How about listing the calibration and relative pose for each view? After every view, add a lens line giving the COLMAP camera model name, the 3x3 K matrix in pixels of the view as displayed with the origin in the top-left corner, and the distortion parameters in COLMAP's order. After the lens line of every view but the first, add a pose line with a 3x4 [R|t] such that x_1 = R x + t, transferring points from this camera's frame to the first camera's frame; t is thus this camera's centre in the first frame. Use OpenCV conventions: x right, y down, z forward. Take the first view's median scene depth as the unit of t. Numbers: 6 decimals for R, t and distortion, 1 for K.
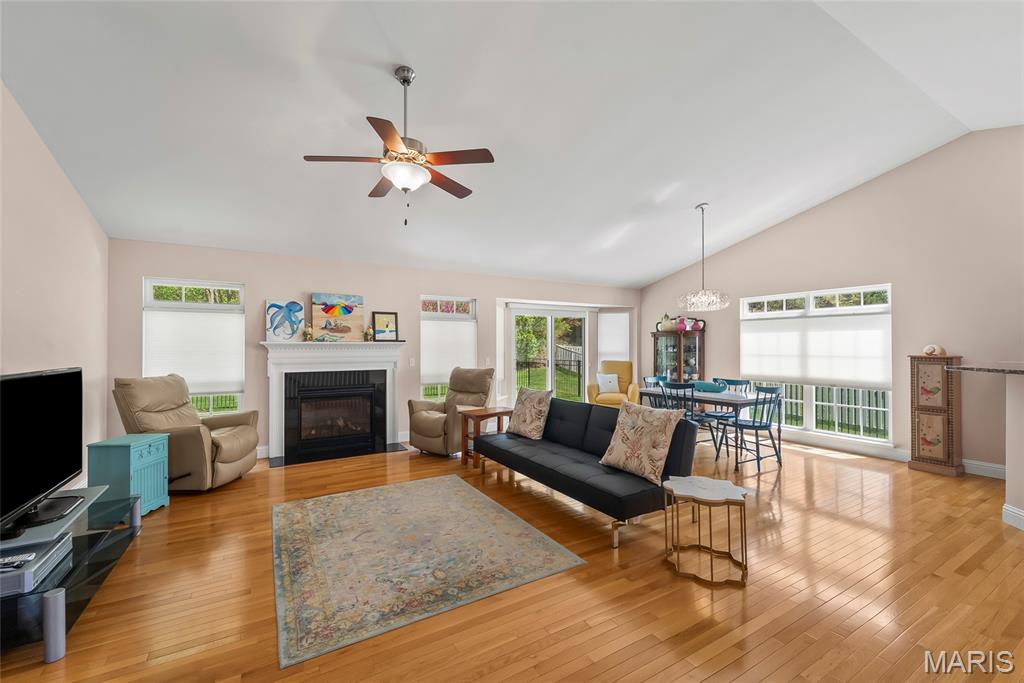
lens RADIAL K [[419.8, 0, 508.8], [0, 419.8, 344.9], [0, 0, 1]] dist [-0.000534, 0.000120]
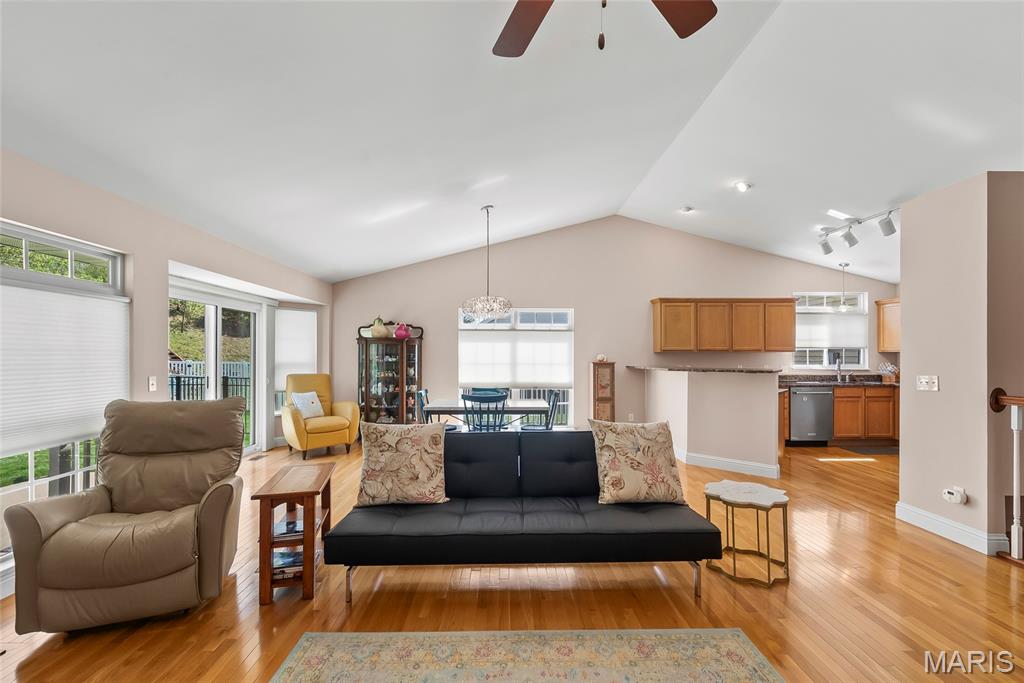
lens RADIAL K [[422.9, 0, 509.8], [0, 422.9, 353.1], [0, 0, 1]] dist [-0.000155, -0.000054]
pose [[0.491646, 0.007510, 0.870763, -0.347853], [-0.005275, 0.999970, -0.005647, 0.003893], [-0.870779, -0.001817, 0.491671, 0.476724]]
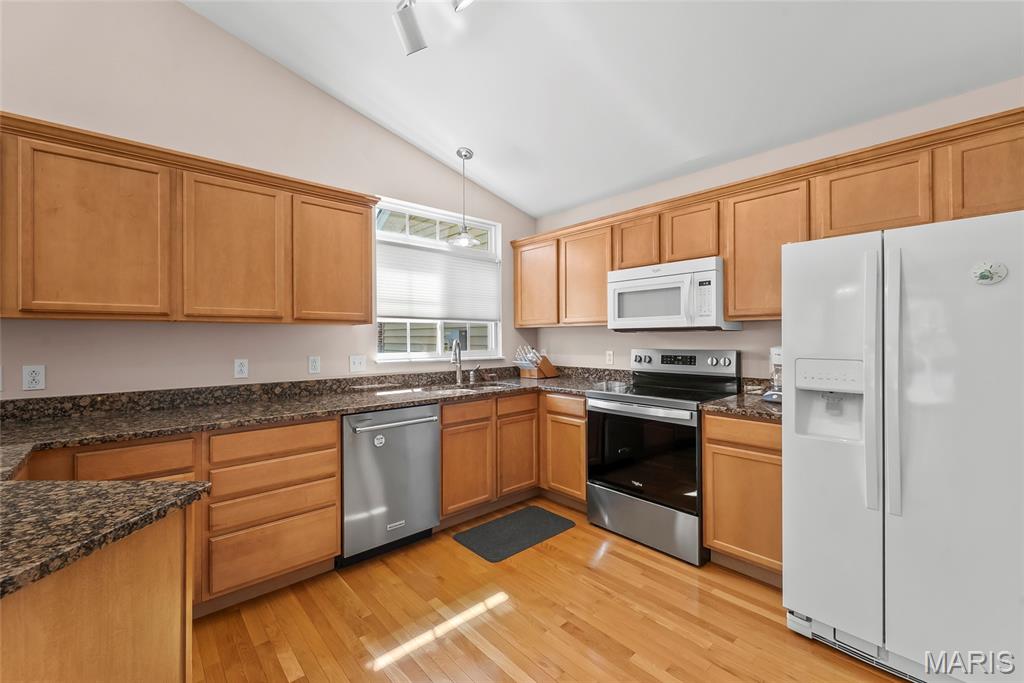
lens RADIAL K [[419.8, 0, 508.8], [0, 419.8, 344.9], [0, 0, 1]] dist [-0.000534, 0.000120]
pose [[-0.200161, -0.010305, 0.979709, 0.579362], [0.001185, 0.999941, 0.010760, 0.009688], [-0.979762, 0.003315, -0.200137, 0.295973]]
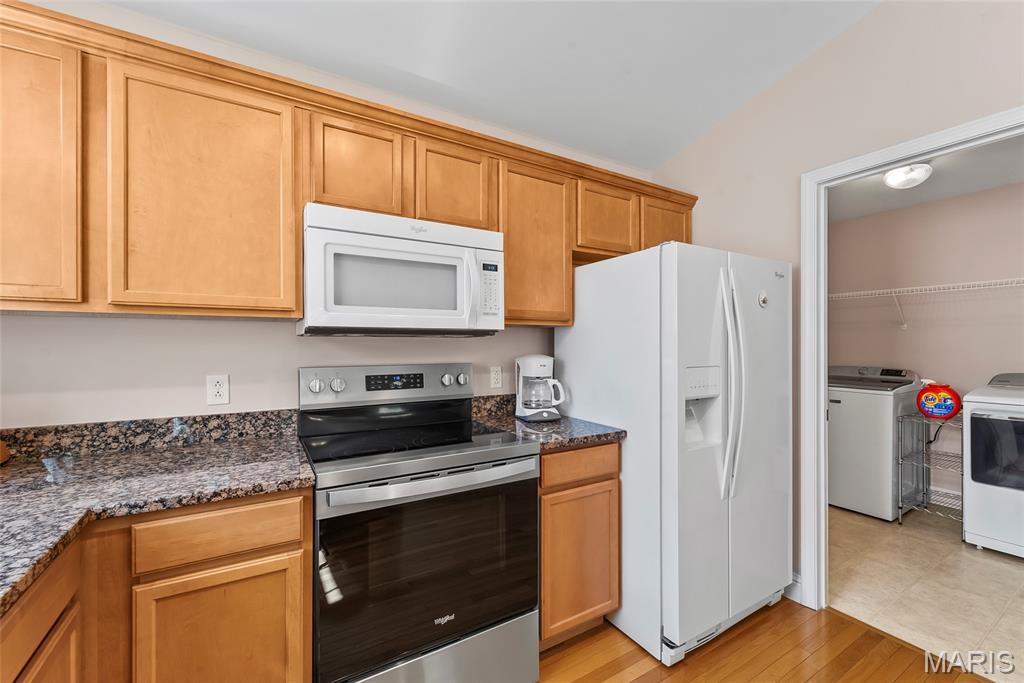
lens RADIAL K [[426.4, 0, 512.1], [0, 426.4, 345.4], [0, 0, 1]] dist [0.002296, 0.000265]
pose [[-0.999832, 0.006182, -0.017275, 0.996154], [0.006251, 0.999973, -0.003955, 0.008150], [0.017251, -0.004062, -0.999843, 0.318701]]
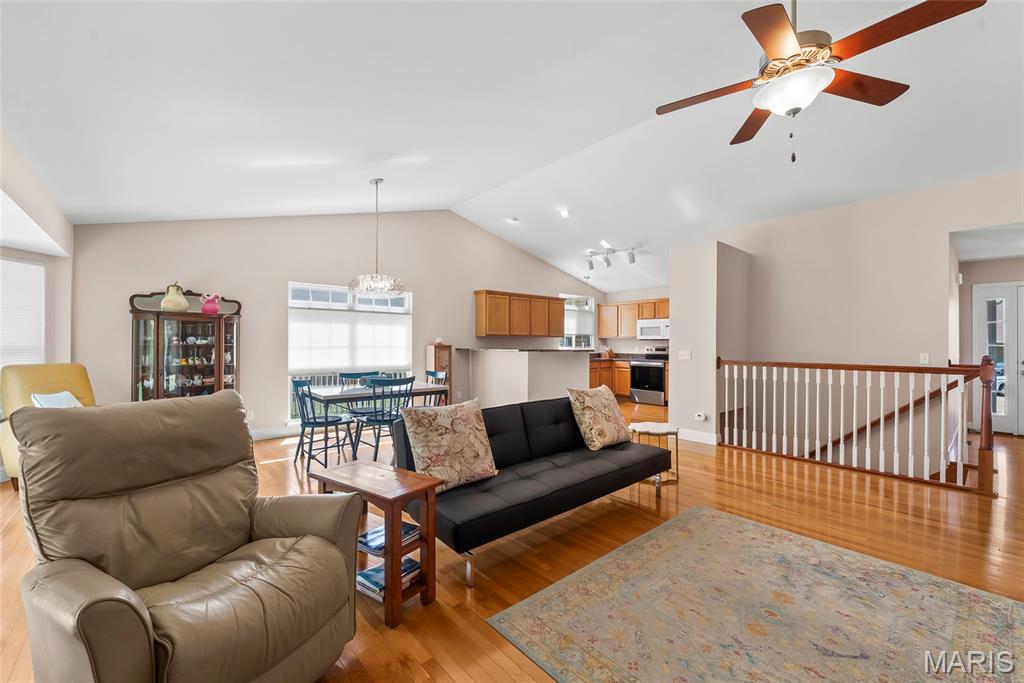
lens RADIAL K [[415.1, 0, 512.0], [0, 415.1, 341.5], [0, 0, 1]] dist [-0.000442, -0.000108]
pose [[-0.185931, 0.002082, 0.982561, -0.462510], [-0.008722, 0.999955, -0.003769, 0.014181], [-0.982524, -0.009270, -0.185904, 0.869514]]
